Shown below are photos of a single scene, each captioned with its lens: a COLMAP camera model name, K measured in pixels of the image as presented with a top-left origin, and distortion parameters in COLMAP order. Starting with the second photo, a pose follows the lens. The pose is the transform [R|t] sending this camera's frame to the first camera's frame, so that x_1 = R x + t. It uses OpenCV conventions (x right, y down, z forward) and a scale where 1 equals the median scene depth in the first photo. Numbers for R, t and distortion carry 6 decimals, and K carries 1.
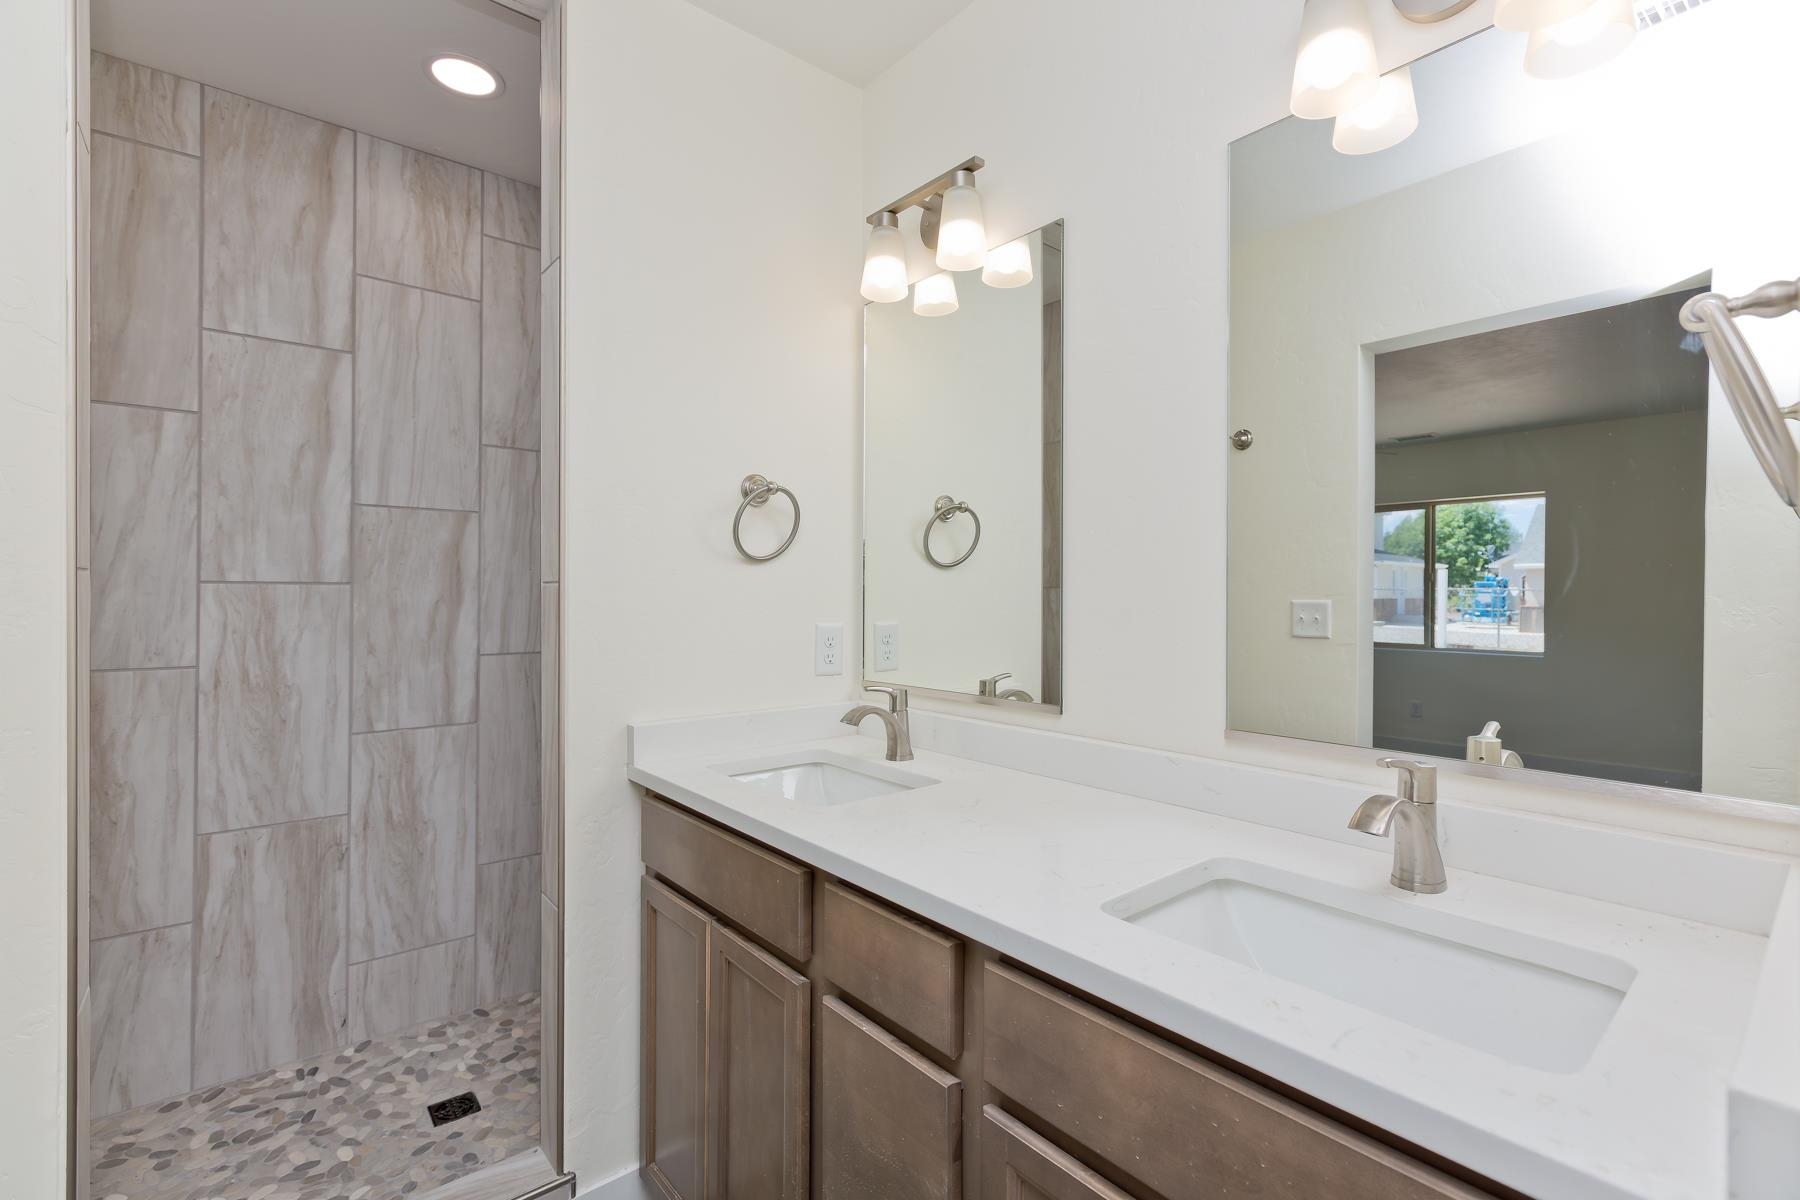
lens RADIAL K [[808.7, 0, 897.0], [0, 808.7, 591.9], [0, 0, 1]] dist [0.002531, -0.001239]
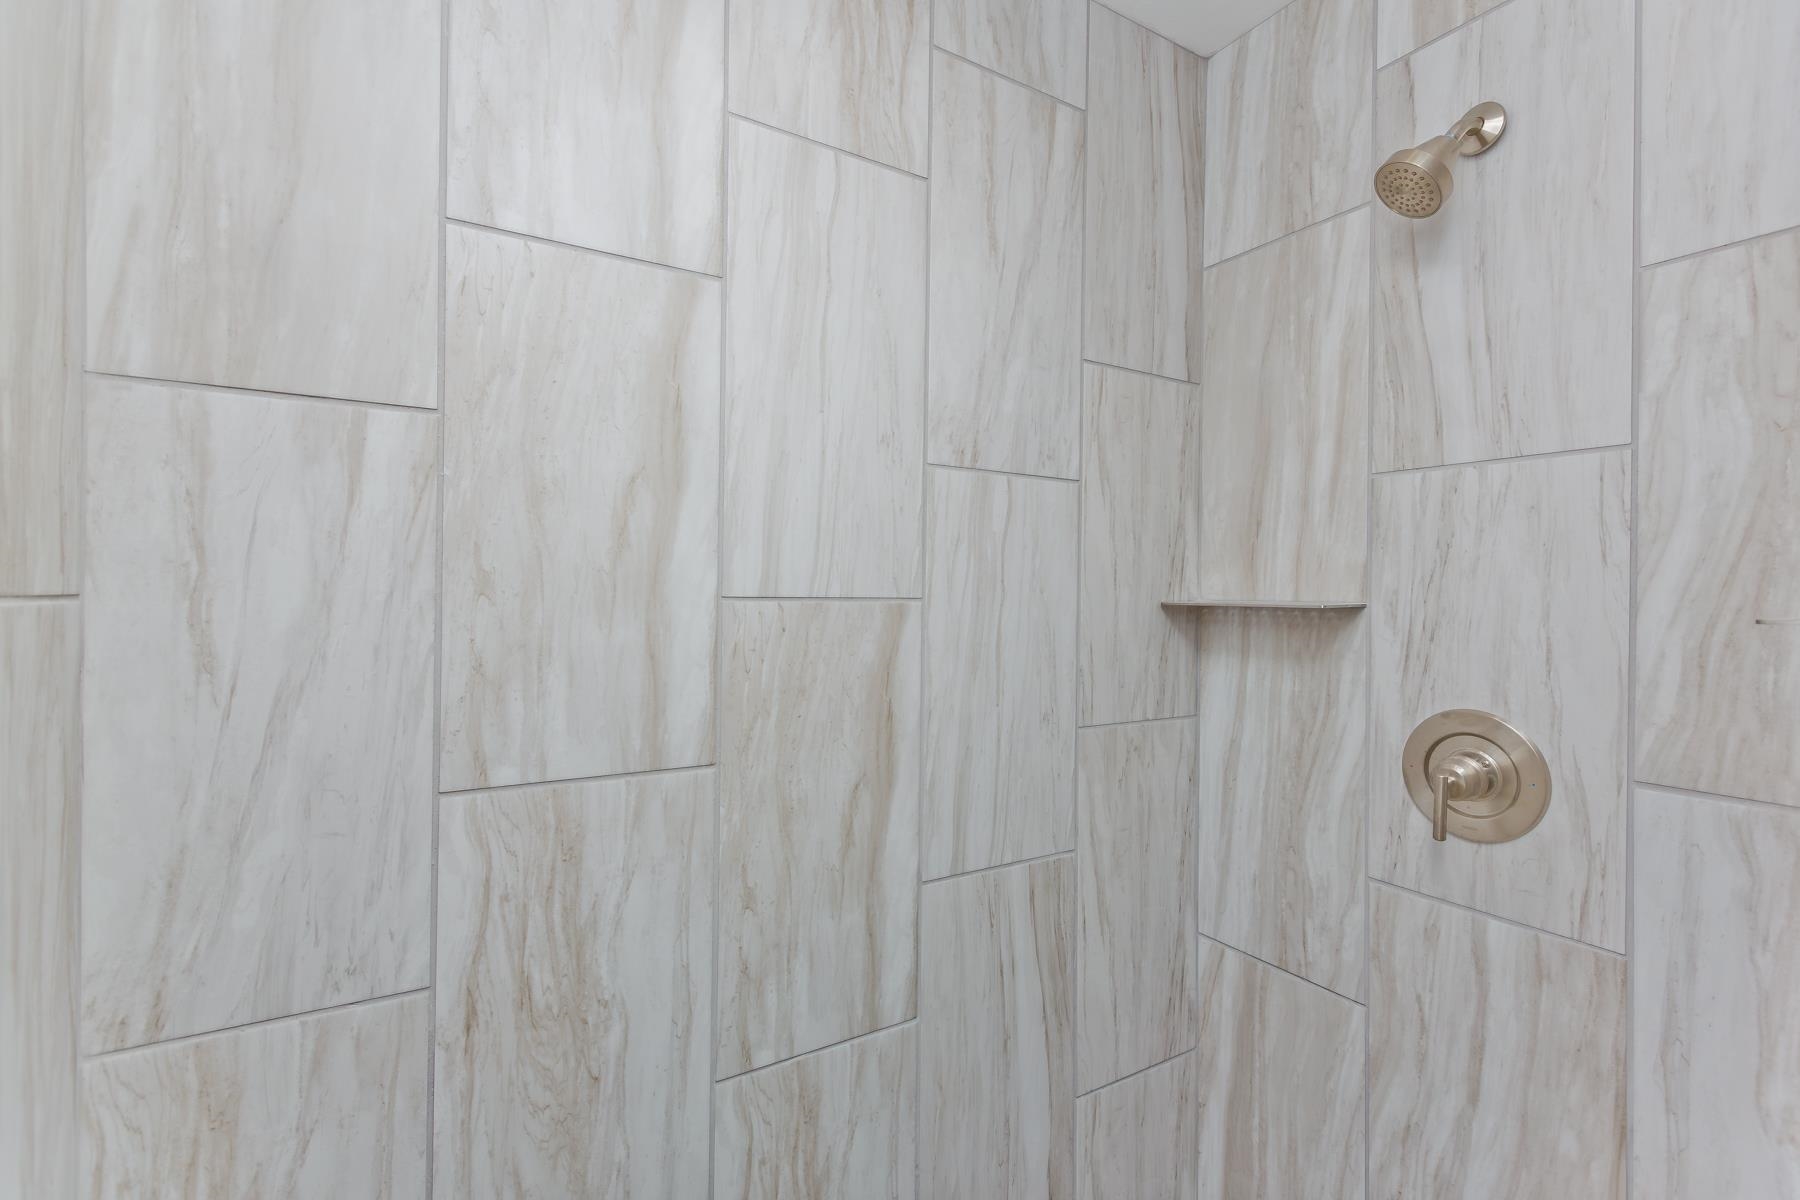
lens RADIAL K [[808.7, 0, 897.0], [0, 808.7, 591.9], [0, 0, 1]] dist [0.002531, -0.001239]
pose [[0.986591, 0.007667, -0.163032, -0.494240], [-0.007346, 0.999970, 0.002571, -0.114276], [0.163047, -0.001339, 0.986617, 0.550986]]
